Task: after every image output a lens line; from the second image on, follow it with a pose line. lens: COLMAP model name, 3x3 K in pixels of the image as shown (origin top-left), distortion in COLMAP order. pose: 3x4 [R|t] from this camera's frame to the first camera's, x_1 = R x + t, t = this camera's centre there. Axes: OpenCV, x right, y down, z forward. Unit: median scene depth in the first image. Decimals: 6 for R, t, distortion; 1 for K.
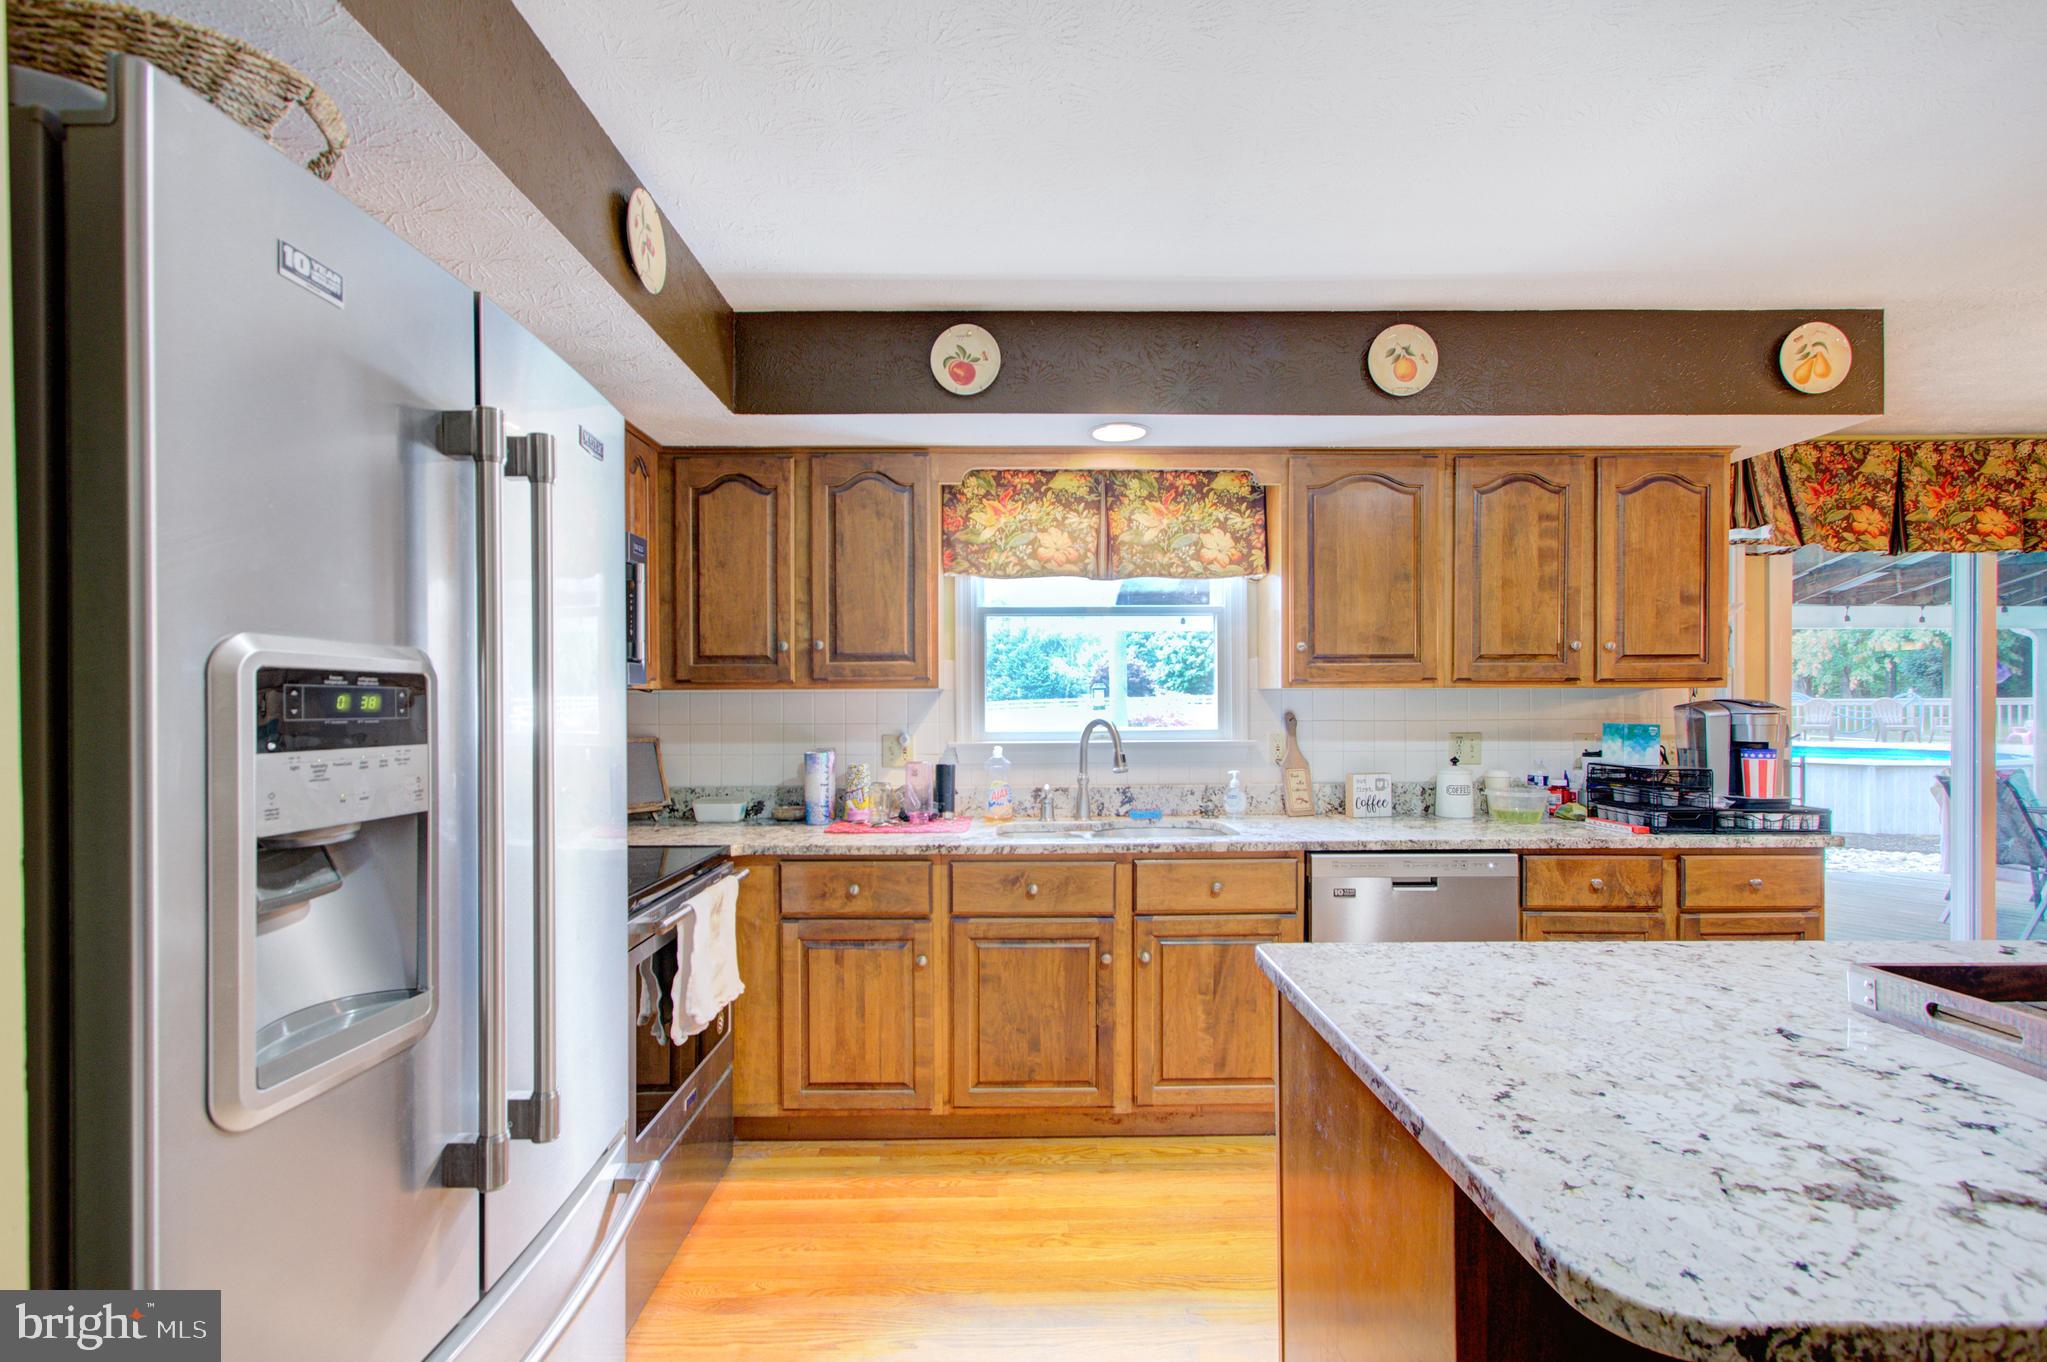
lens RADIAL K [[938.5, 0, 1012.6], [0, 938.5, 708.0], [0, 0, 1]] dist [0.005114, 0.004592]
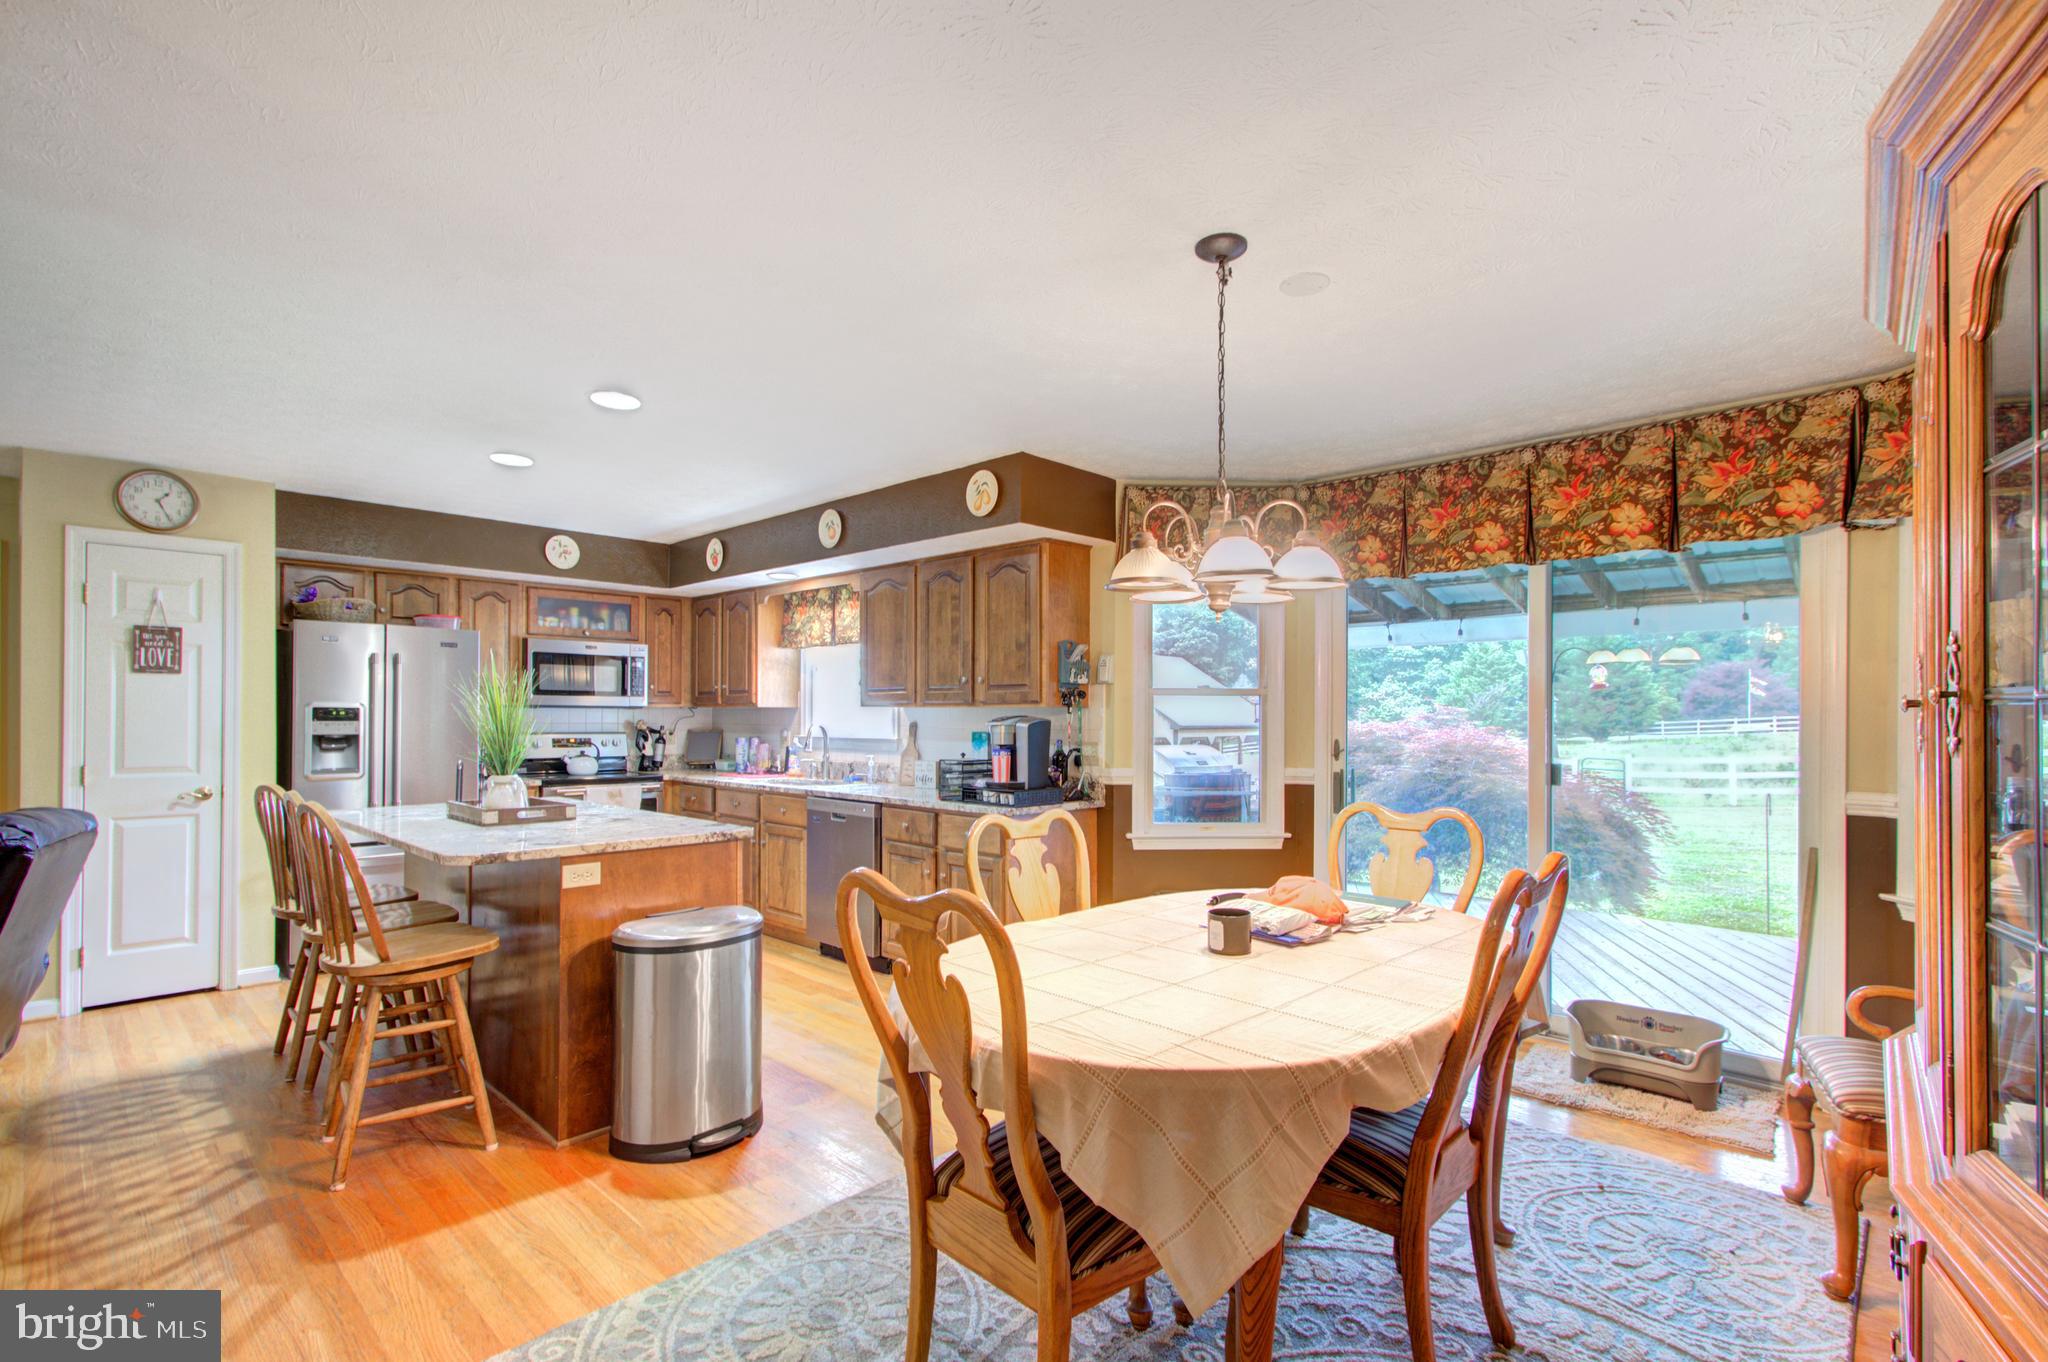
lens RADIAL K [[938.9, 0, 1008.9], [0, 938.9, 711.2], [0, 0, 1]] dist [0.005114, 0.004592]
pose [[0.707966, 0.004935, -0.706229, 1.620704], [-0.010764, 0.999935, -0.003802, -0.009828], [0.706165, 0.010293, 0.707973, -0.035802]]
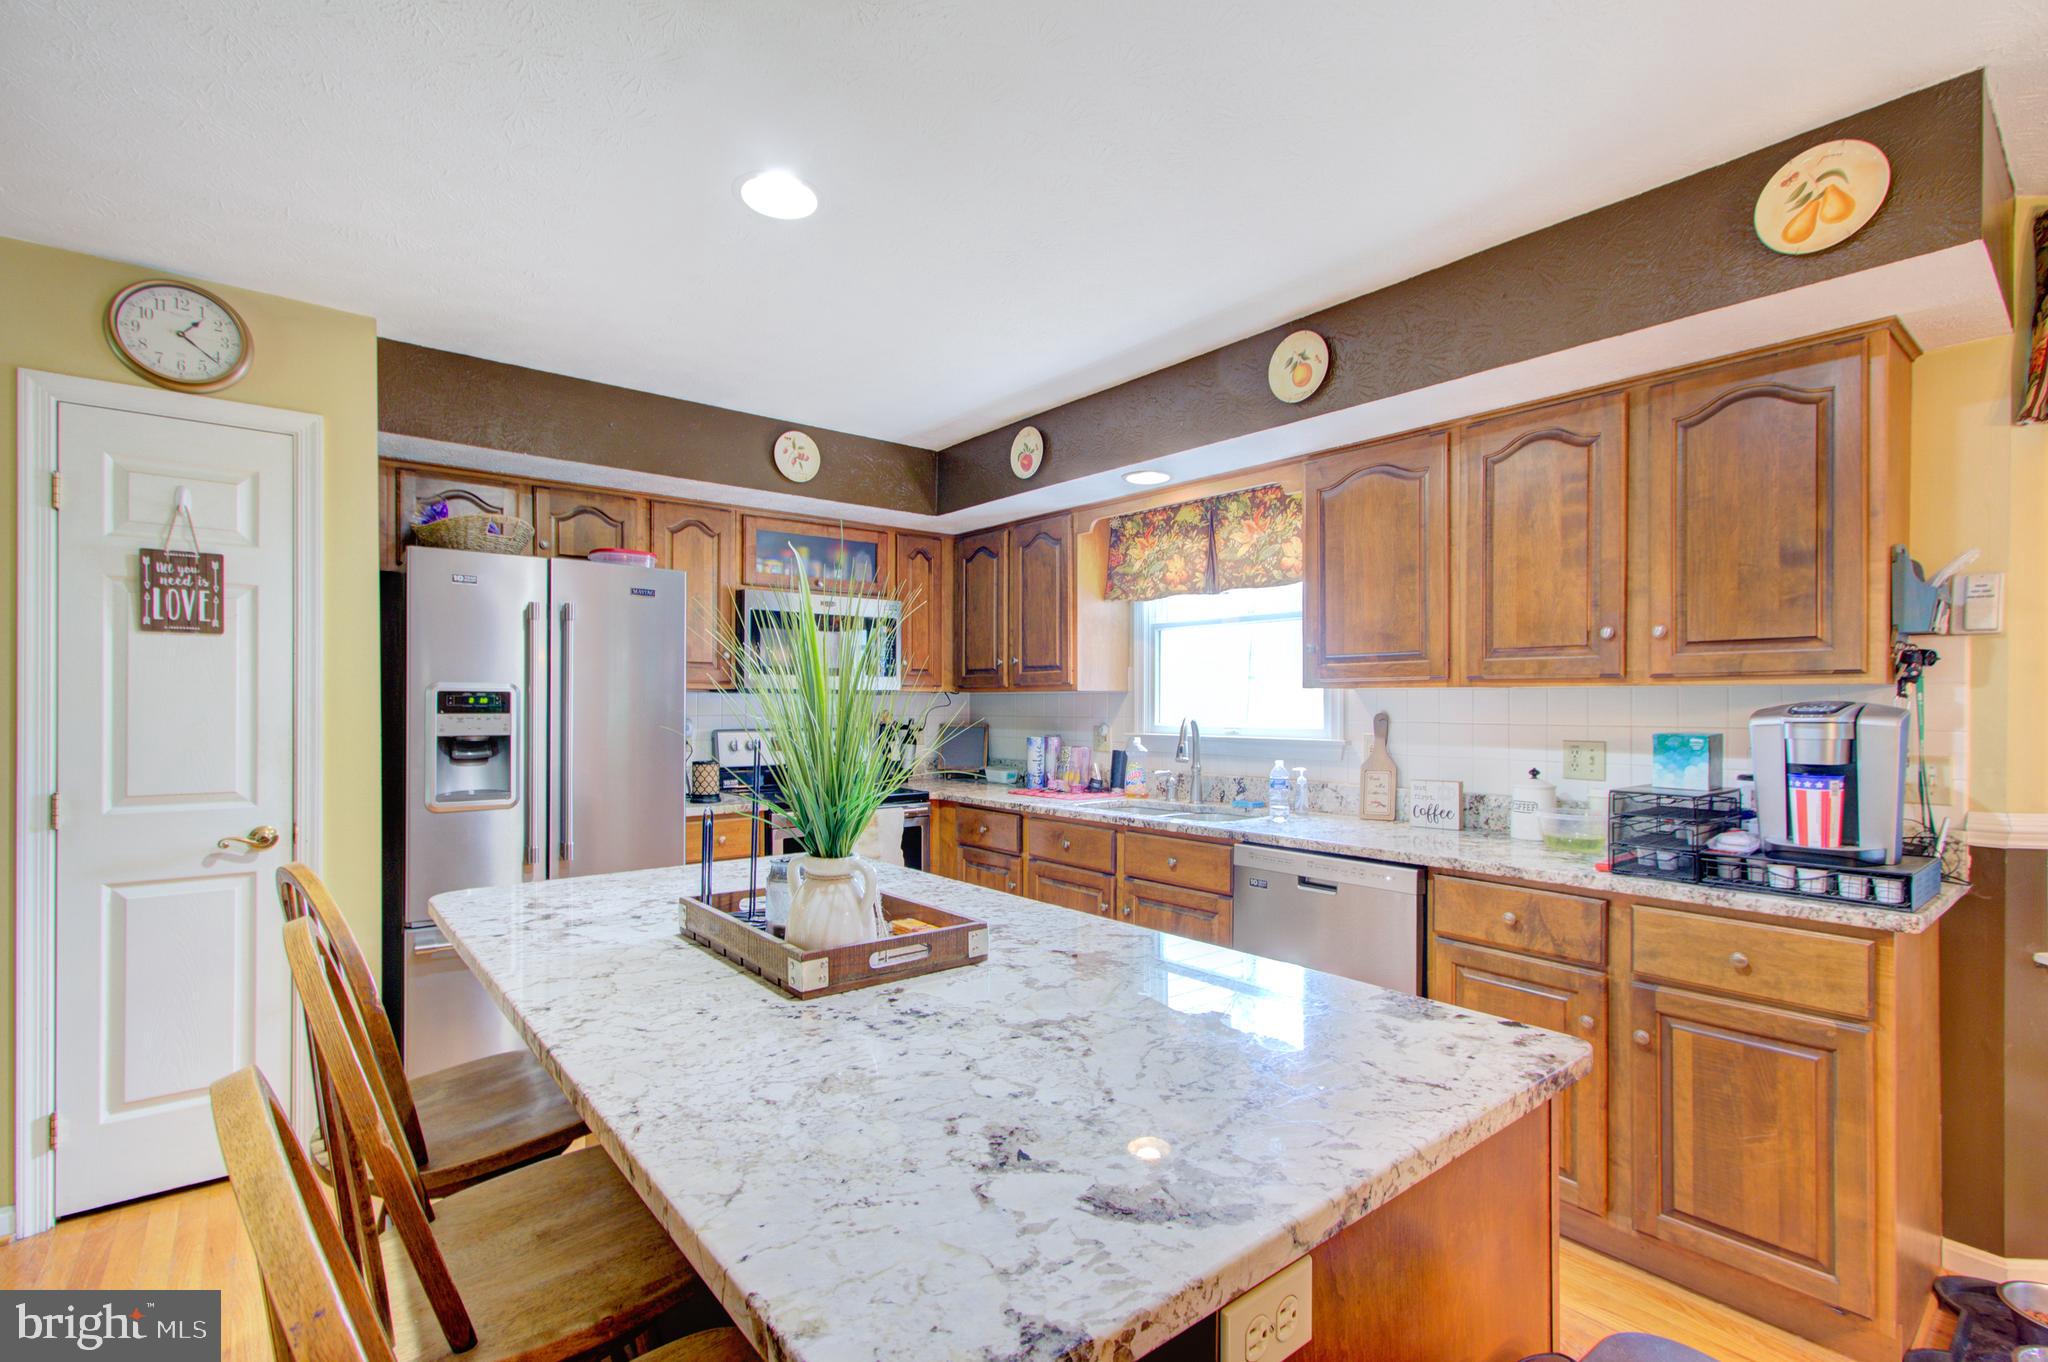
lens RADIAL K [[938.9, 0, 1029.1], [0, 938.9, 699.9], [0, 0, 1]] dist [0.005114, 0.004592]
pose [[0.631539, 0.002865, -0.775339, 0.848104], [-0.007764, 0.999966, -0.002629, -0.003932], [0.775305, 0.007680, 0.631540, 0.111564]]
